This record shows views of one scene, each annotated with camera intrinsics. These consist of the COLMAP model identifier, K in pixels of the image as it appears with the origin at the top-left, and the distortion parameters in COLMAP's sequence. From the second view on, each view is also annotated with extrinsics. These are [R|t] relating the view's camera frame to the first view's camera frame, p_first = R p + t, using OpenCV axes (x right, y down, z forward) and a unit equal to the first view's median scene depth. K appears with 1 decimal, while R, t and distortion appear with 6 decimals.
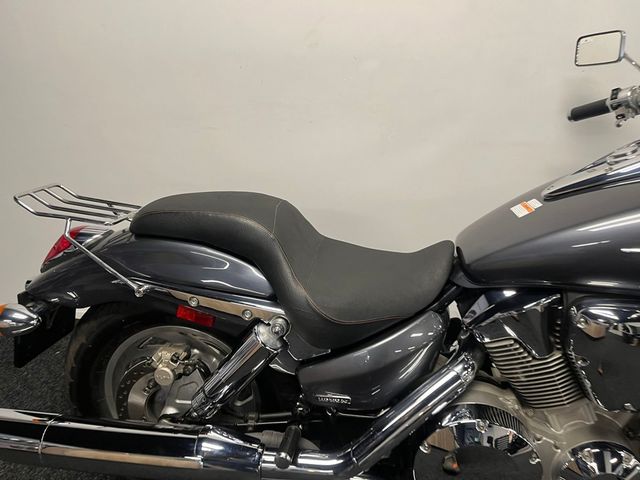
lens RADIAL K [[484.5, 0, 317.9], [0, 484.5, 236.3], [0, 0, 1]] dist [0.079462, -0.106832]
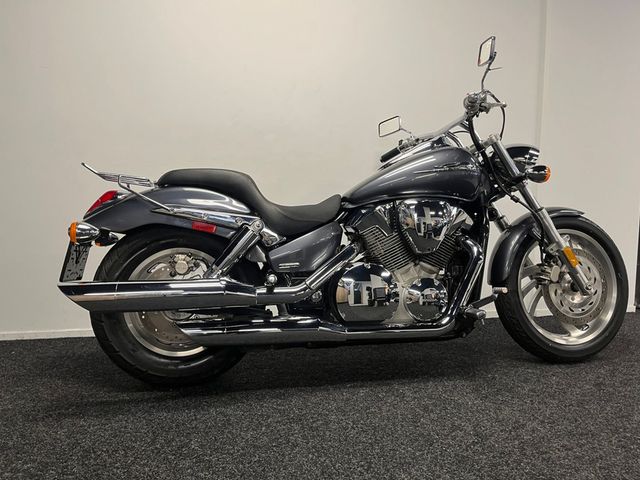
lens RADIAL K [[483.2, 0, 316.1], [0, 483.2, 242.9], [0, 0, 1]] dist [0.042092, -0.006025]
pose [[0.938103, 0.008477, 0.346253, -0.447577], [0.107230, 0.943476, -0.313615, 0.748654], [-0.329340, 0.331332, 0.884169, -0.564454]]
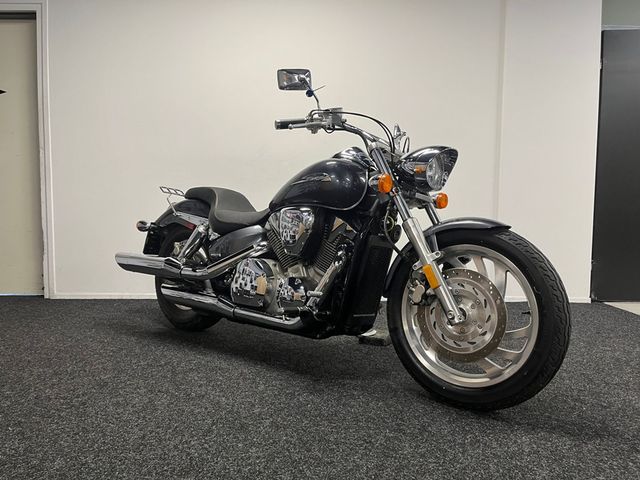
lens RADIAL K [[489.2, 0, 319.2], [0, 489.2, 223.1], [0, 0, 1]] dist [0.082716, 0.000285]
pose [[0.862408, 0.058439, -0.502829, 1.575158], [-0.232710, 0.927901, -0.291284, 0.714862], [0.449554, 0.368219, 0.813828, -0.771902]]
